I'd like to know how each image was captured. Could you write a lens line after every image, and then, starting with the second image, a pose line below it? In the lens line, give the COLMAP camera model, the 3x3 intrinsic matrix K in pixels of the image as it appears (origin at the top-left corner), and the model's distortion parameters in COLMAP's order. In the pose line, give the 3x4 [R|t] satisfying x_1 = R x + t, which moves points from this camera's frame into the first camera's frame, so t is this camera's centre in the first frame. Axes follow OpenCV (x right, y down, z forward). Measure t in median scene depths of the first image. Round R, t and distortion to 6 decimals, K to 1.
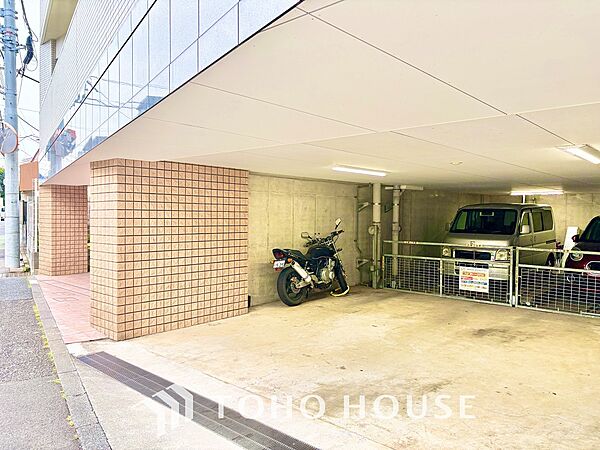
lens RADIAL K [[455.0, 0, 304.2], [0, 455.0, 218.0], [0, 0, 1]] dist [0.030217, -0.004069]
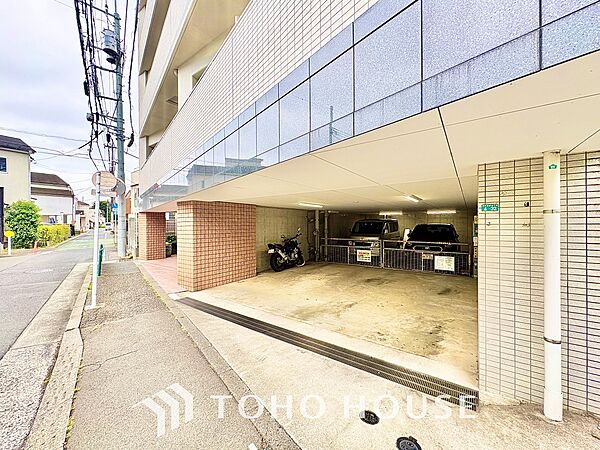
lens RADIAL K [[238.2, 0, 300.0], [0, 238.2, 225.0], [0, 0, 1]] dist [-0.000415, 0.000238]
pose [[0.993988, -0.014290, 0.108553, -0.036185], [0.014860, 0.999880, -0.004447, -0.006617], [-0.108477, 0.006033, 0.994081, -0.053087]]
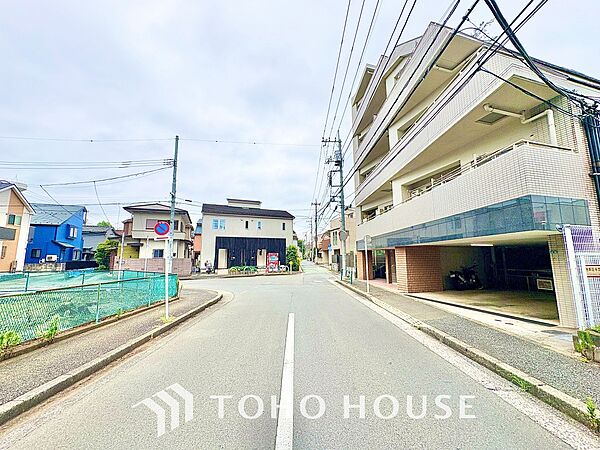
lens RADIAL K [[238.2, 0, 300.0], [0, 238.2, 225.0], [0, 0, 1]] dist [-0.000415, 0.000238]
pose [[0.848167, -0.086633, -0.522596, -0.052180], [0.008547, 0.988646, -0.150020, -0.003396], [0.529659, 0.122776, 0.839278, -0.802405]]
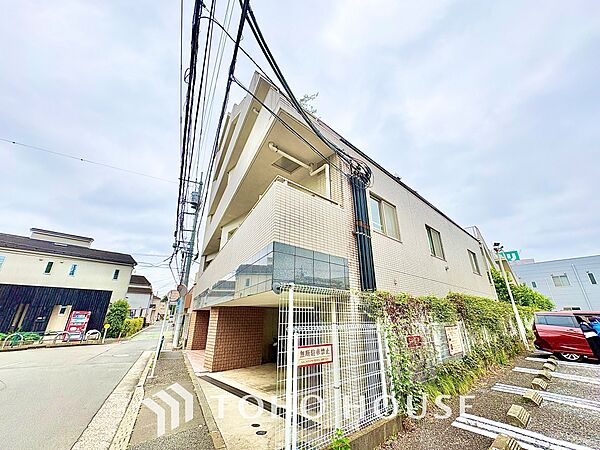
lens RADIAL K [[238.2, 0, 300.0], [0, 238.2, 225.0], [0, 0, 1]] dist [-0.000415, 0.000238]
pose [[0.994612, -0.044715, -0.093524, 0.214872], [0.006948, 0.928911, -0.370238, -0.023293], [0.103431, 0.367593, 0.924217, -0.439669]]
